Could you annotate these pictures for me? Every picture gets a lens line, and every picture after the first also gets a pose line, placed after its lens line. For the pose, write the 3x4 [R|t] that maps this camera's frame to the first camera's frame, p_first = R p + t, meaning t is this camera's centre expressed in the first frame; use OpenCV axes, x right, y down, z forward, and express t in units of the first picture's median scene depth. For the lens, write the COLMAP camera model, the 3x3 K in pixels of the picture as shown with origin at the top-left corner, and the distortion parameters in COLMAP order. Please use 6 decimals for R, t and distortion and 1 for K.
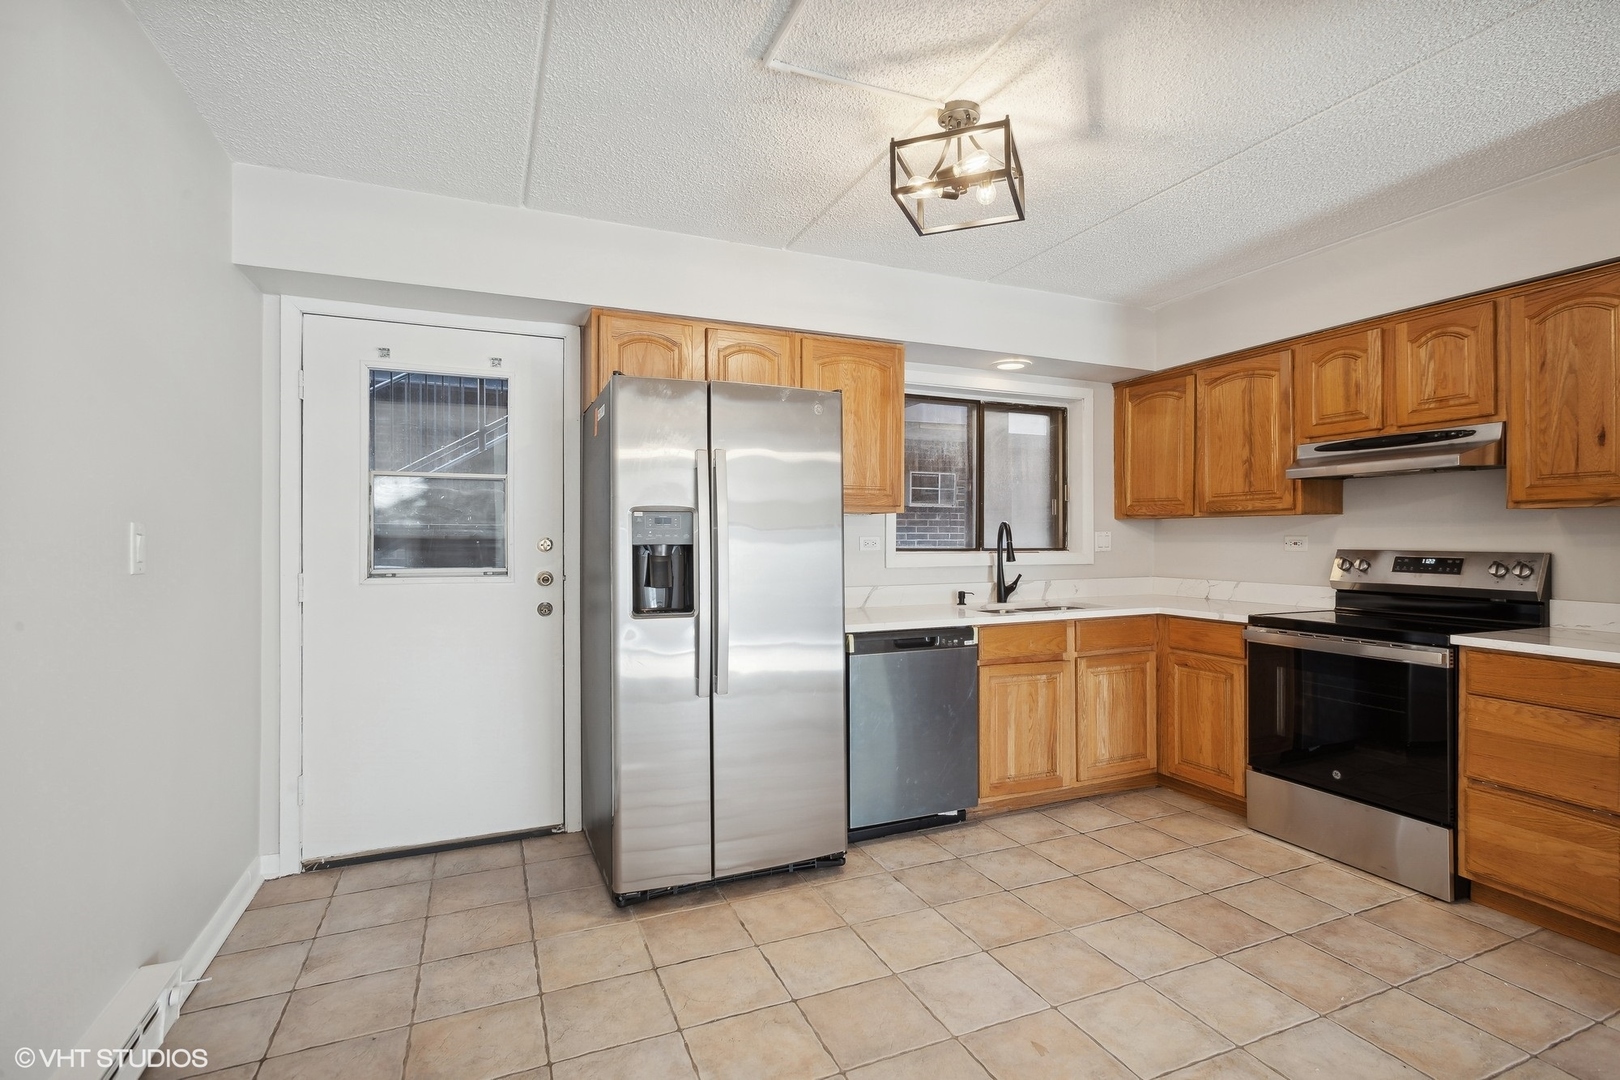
lens RADIAL K [[787.8, 0, 820.2], [0, 787.8, 537.3], [0, 0, 1]] dist [-0.011863, 0.005955]
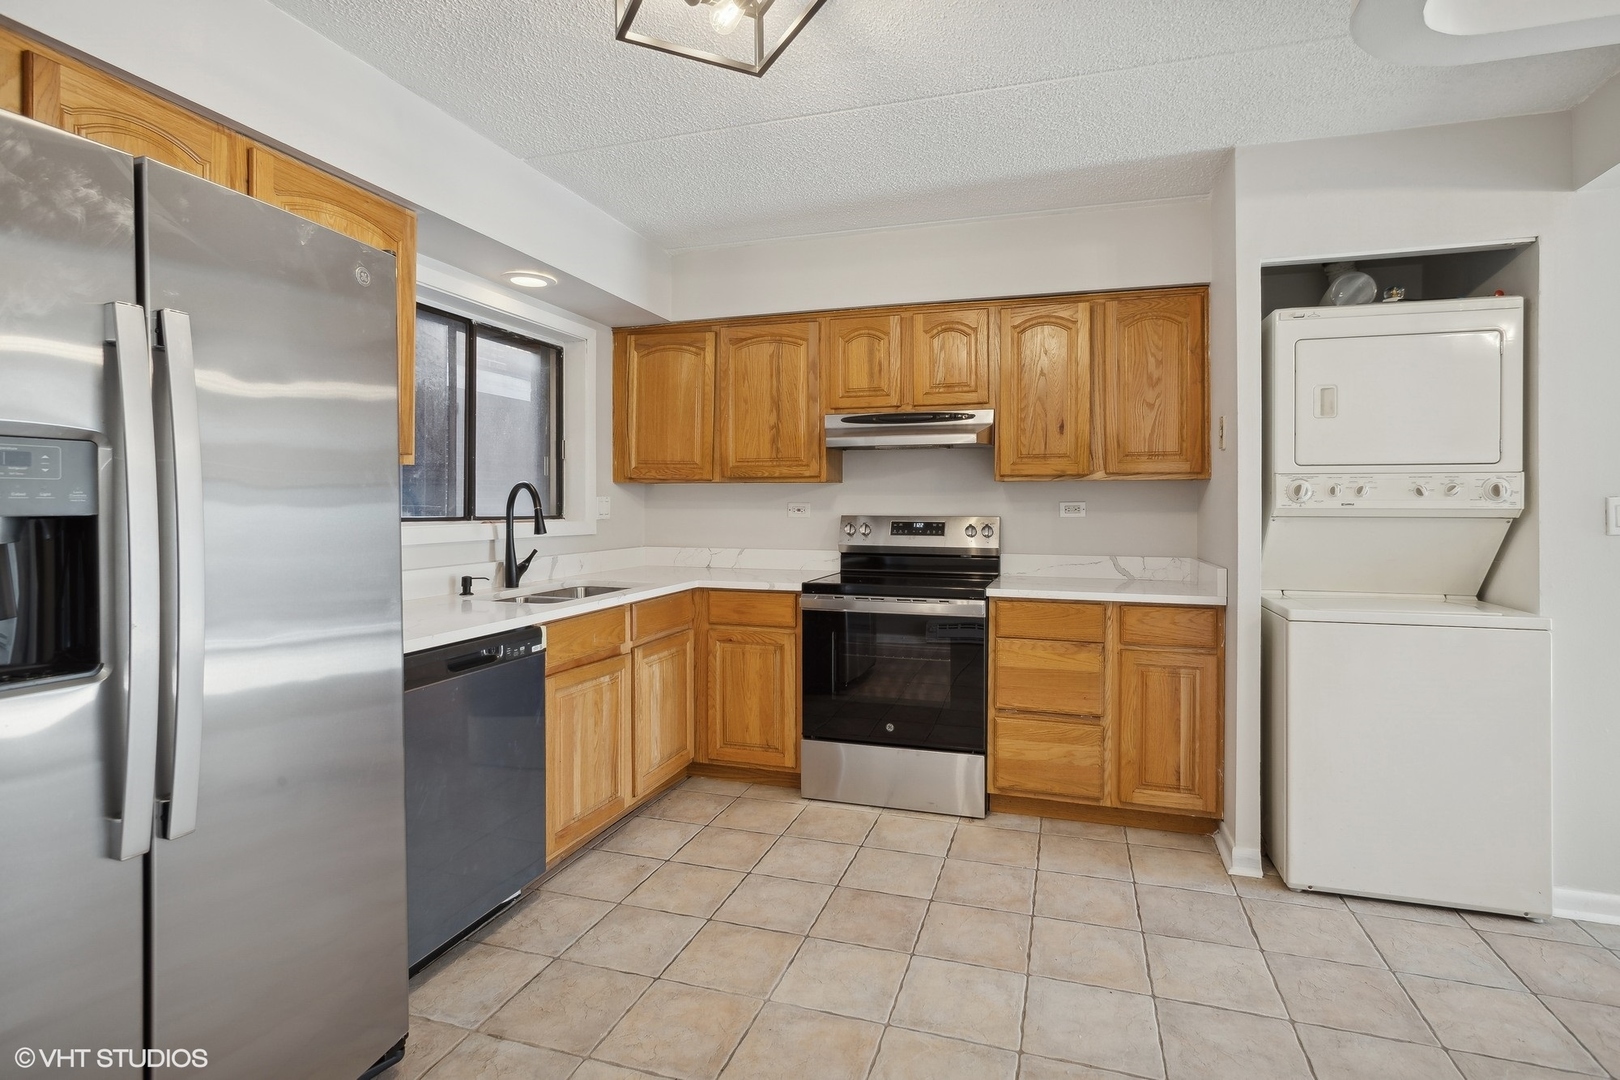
lens RADIAL K [[787.8, 0, 829.9], [0, 787.8, 503.1], [0, 0, 1]] dist [-0.011863, 0.005955]
pose [[0.648019, 0.003954, 0.761614, -0.187737], [-0.003432, 0.999992, -0.002271, 0.001598], [-0.761617, -0.001143, 0.648027, 0.334070]]
